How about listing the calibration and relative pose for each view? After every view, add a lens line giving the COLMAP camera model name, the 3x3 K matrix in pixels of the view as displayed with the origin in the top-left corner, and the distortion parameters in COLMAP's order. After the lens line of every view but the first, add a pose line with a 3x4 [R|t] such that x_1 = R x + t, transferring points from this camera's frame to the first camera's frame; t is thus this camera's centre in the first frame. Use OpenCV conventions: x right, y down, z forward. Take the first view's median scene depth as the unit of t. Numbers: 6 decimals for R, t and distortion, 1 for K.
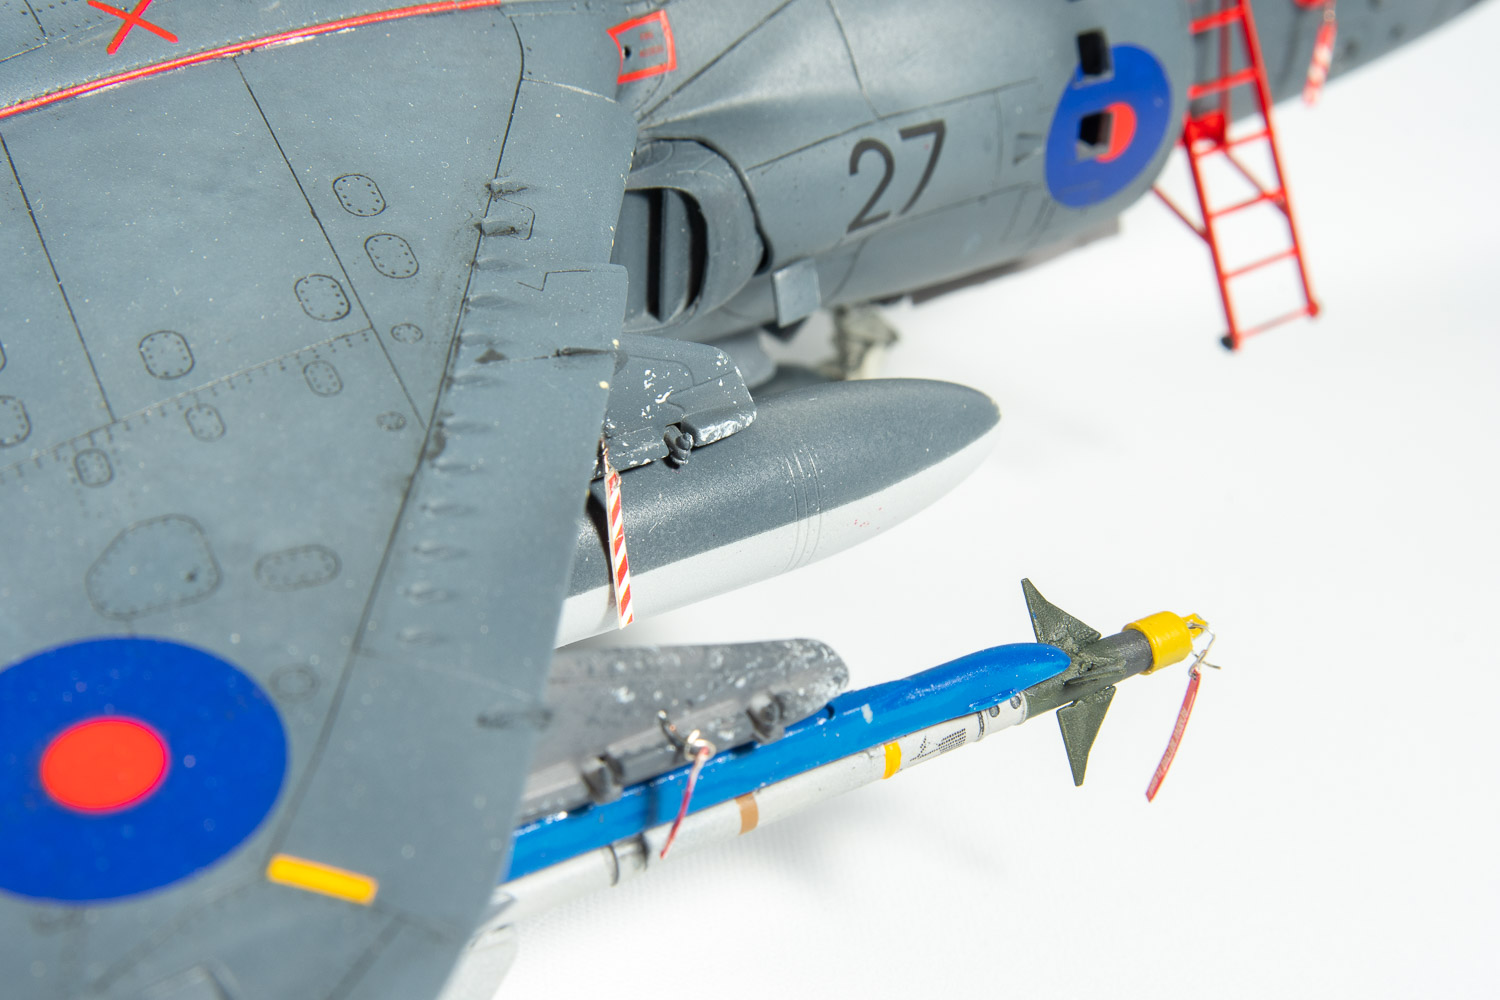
lens RADIAL K [[2776.2, 0, 750.0], [0, 2776.2, 500.0], [0, 0, 1]] dist [-0.224018, -0.044260]
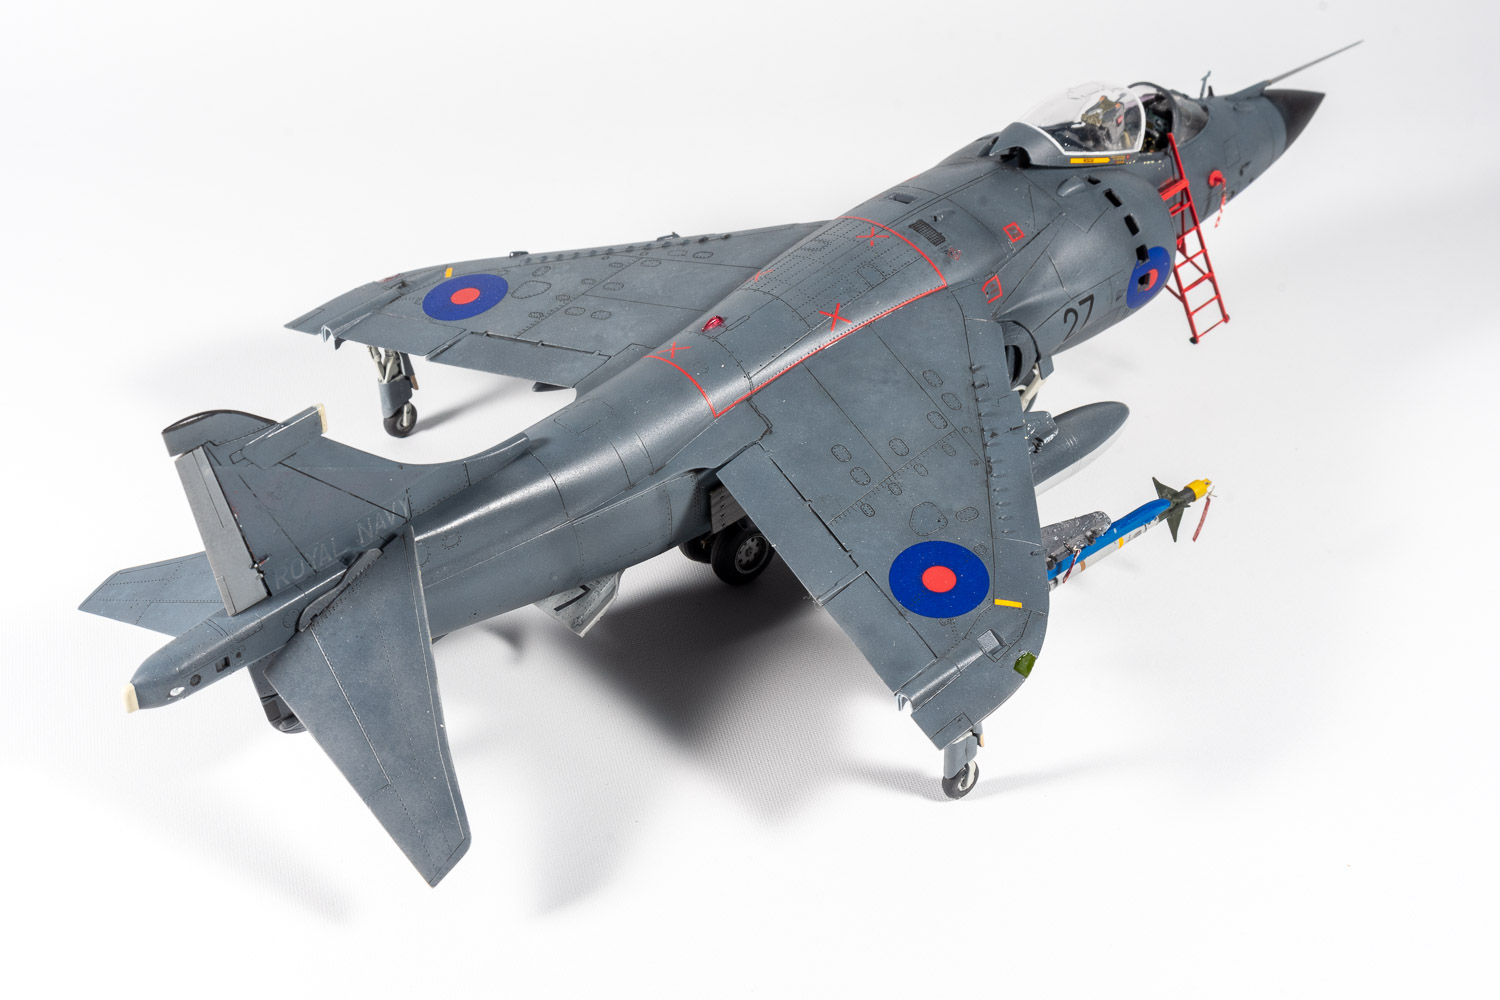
lens RADIAL K [[3208.5, 0, 750.0], [0, 3208.5, 500.0], [0, 0, 1]] dist [0.005907, 0.044695]
pose [[0.991531, -0.104167, 0.077564, -0.616317], [0.092232, 0.985250, 0.144135, -0.496187], [-0.091435, -0.135760, 0.986513, -2.441784]]
